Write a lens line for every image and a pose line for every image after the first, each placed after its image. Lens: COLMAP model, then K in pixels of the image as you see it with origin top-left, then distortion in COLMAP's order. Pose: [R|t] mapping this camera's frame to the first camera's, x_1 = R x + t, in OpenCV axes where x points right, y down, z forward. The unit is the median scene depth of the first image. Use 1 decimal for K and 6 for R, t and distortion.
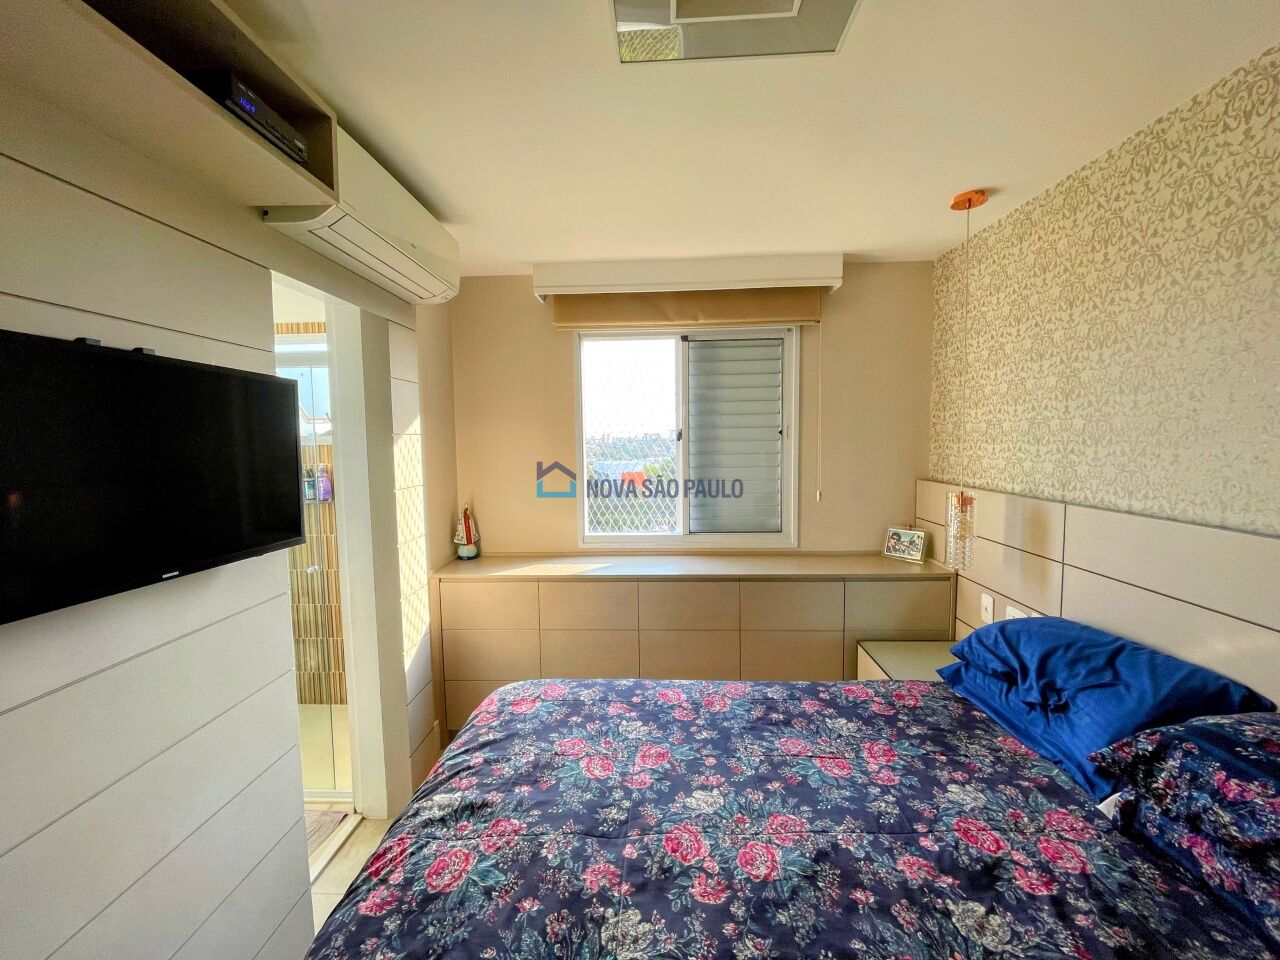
lens RADIAL K [[498.9, 0, 640.0], [0, 498.9, 480.0], [0, 0, 1]] dist [-0.000490, 0.000062]
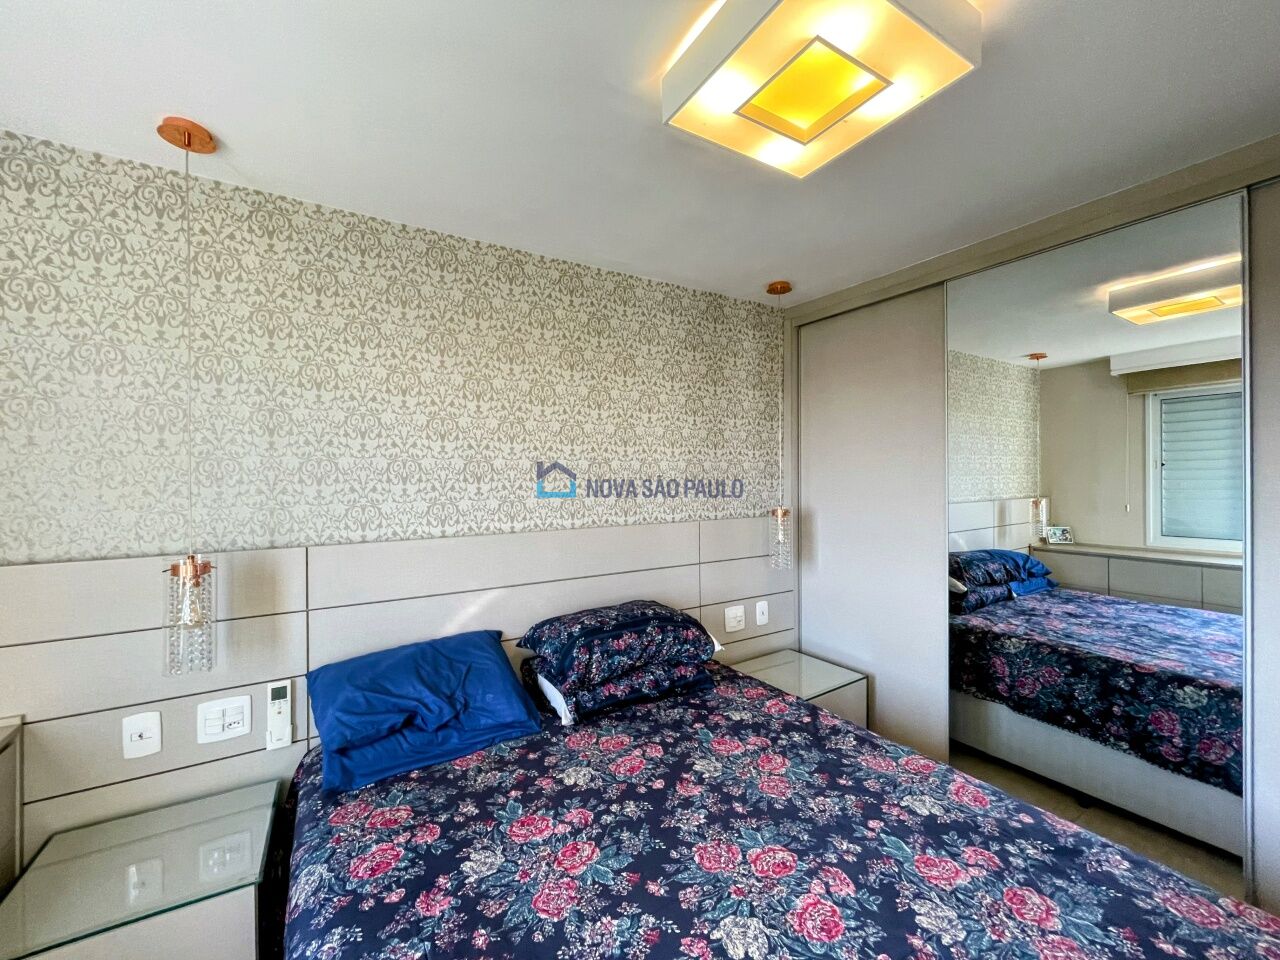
lens RADIAL K [[516.9, 0, 633.2], [0, 516.9, 477.8], [0, 0, 1]] dist [-0.002248, 0.000543]
pose [[-0.541620, 0.022034, 0.840335, -0.469663], [0.089408, 0.995496, 0.031524, -0.088077], [-0.835855, 0.092207, -0.541150, 1.559406]]
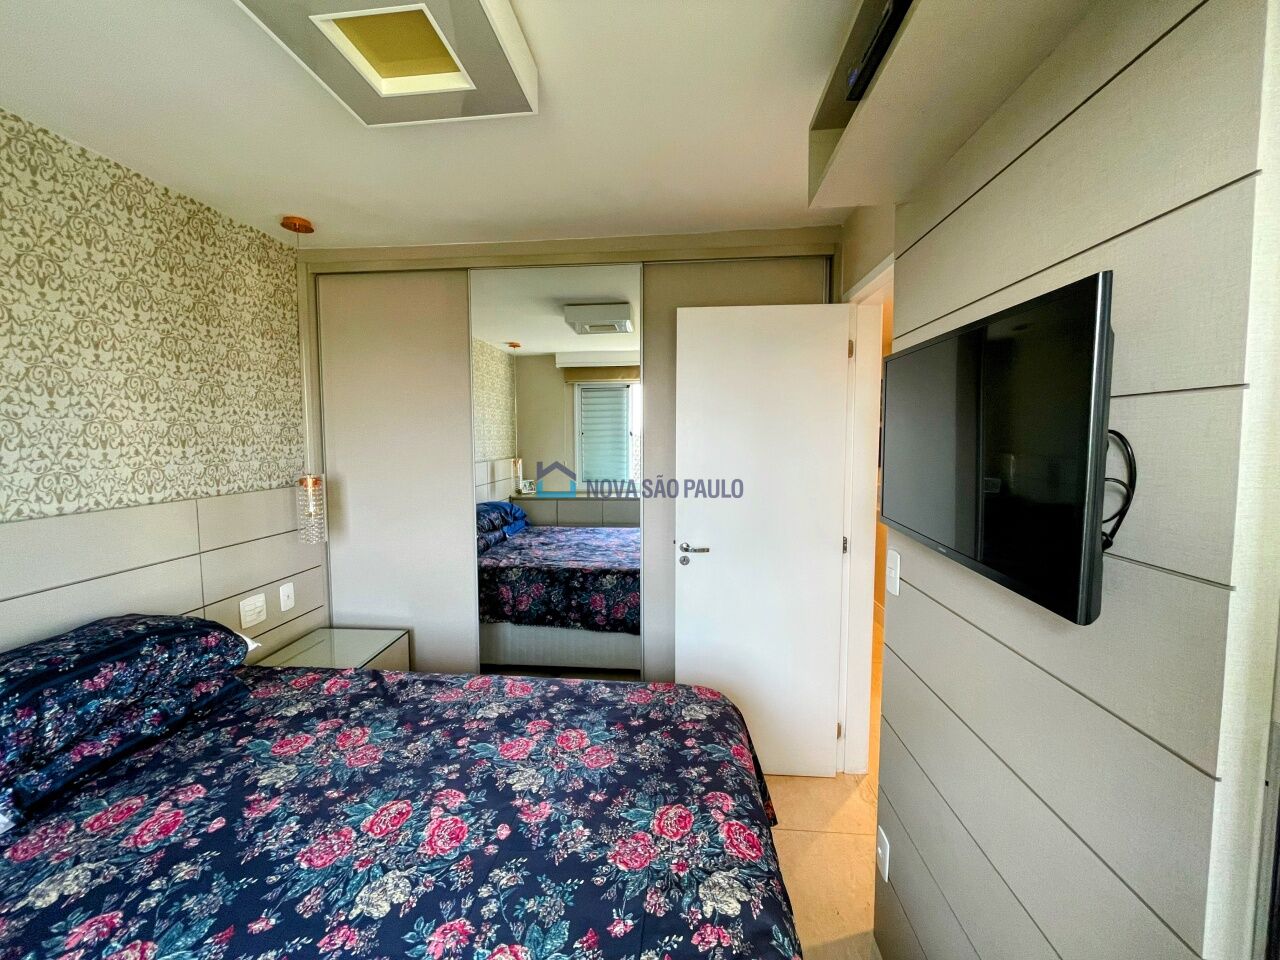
lens RADIAL K [[516.9, 0, 633.2], [0, 516.9, 477.8], [0, 0, 1]] dist [-0.002248, 0.000543]
pose [[-0.997626, 0.015511, 0.067096, -0.333060], [0.026090, 0.986805, 0.159800, -0.114978], [-0.063732, 0.161171, -0.984867, 1.730058]]
